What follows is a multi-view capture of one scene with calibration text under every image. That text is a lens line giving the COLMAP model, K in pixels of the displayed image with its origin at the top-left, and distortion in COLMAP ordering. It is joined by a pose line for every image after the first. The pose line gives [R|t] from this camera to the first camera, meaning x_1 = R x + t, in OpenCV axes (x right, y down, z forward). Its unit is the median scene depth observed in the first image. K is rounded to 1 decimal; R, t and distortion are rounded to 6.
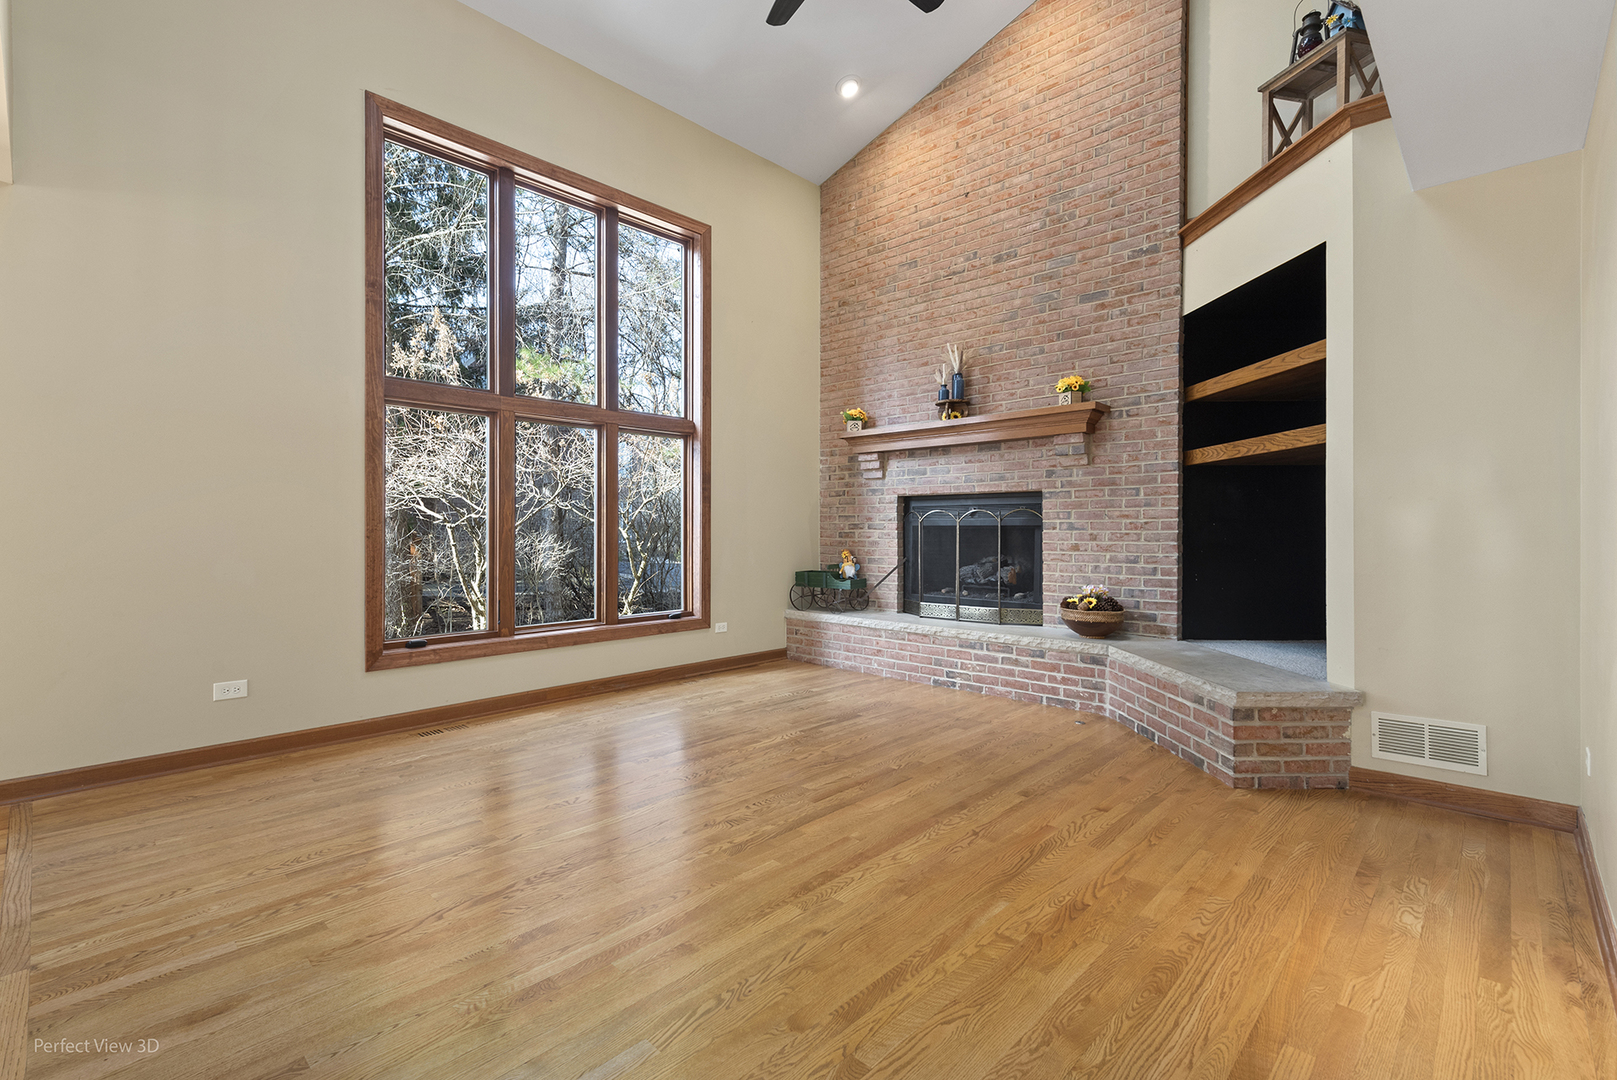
lens RADIAL K [[732.8, 0, 797.4], [0, 732.8, 531.6], [0, 0, 1]] dist [0.010147, -0.001058]
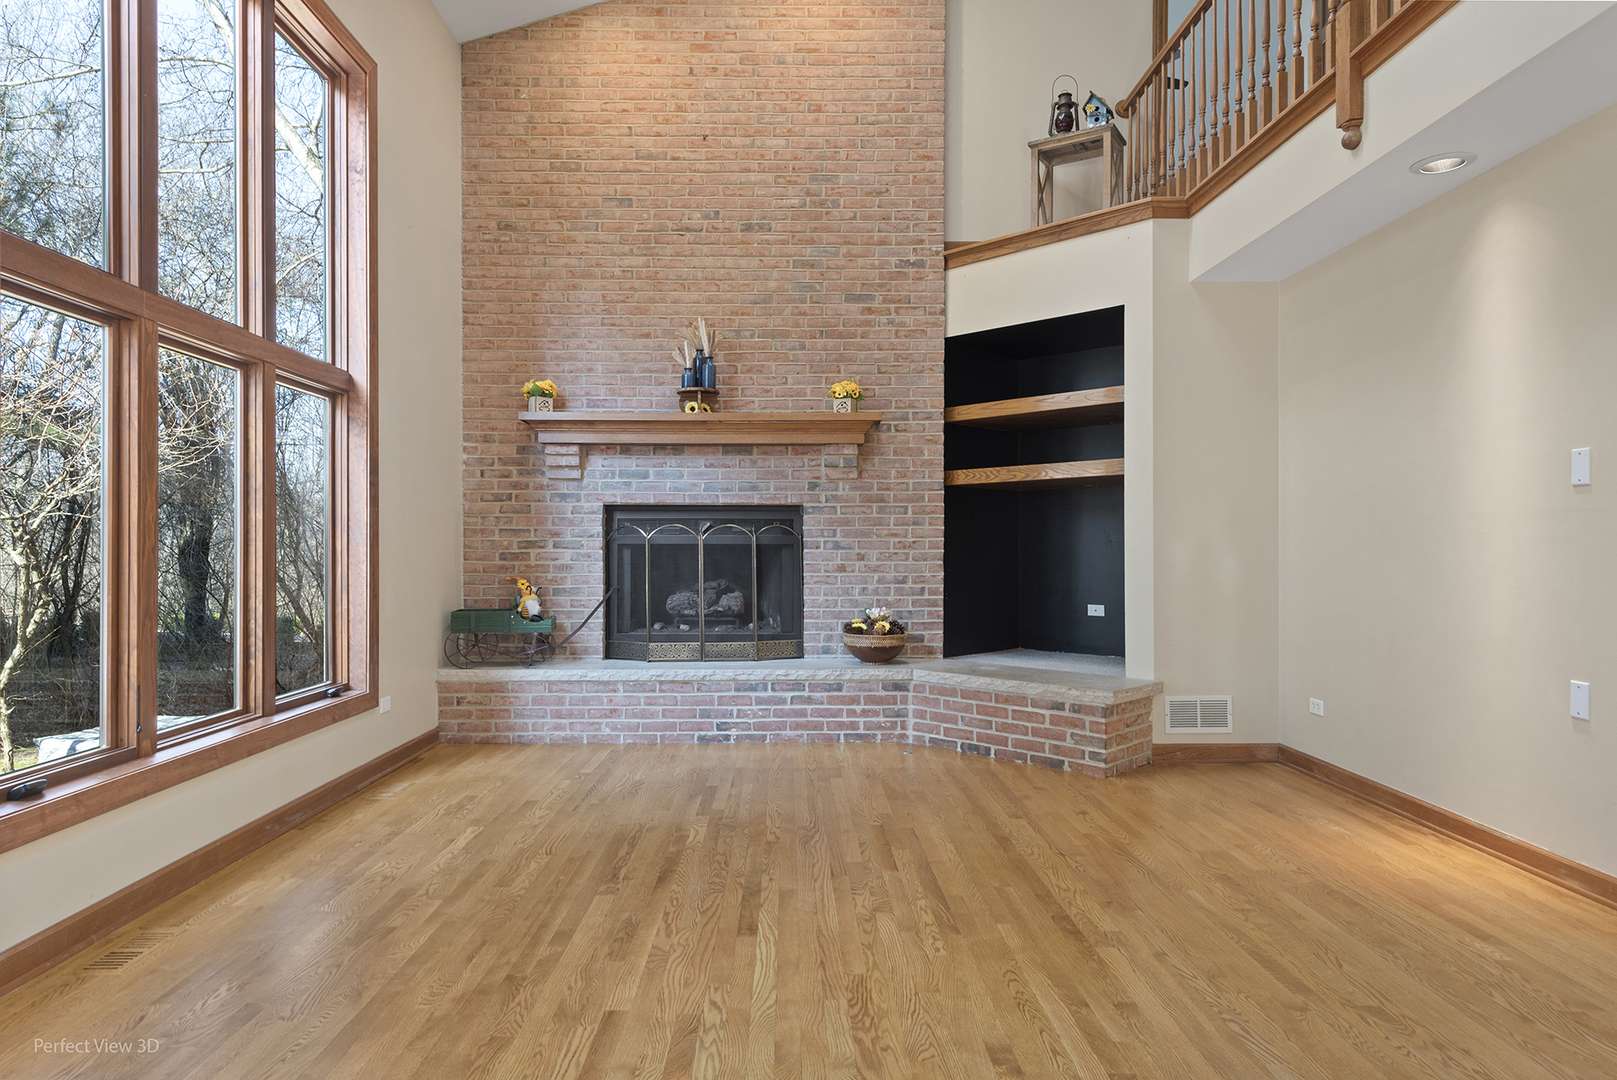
lens RADIAL K [[987.5, 0, 811.3], [0, 987.5, 547.5], [0, 0, 1]] dist [0.029224, -0.015134]
pose [[0.706470, 0.000969, 0.707743, -0.546138], [0.002240, 0.999991, -0.003605, 0.000028], [-0.707740, 0.004132, 0.706461, 0.167217]]
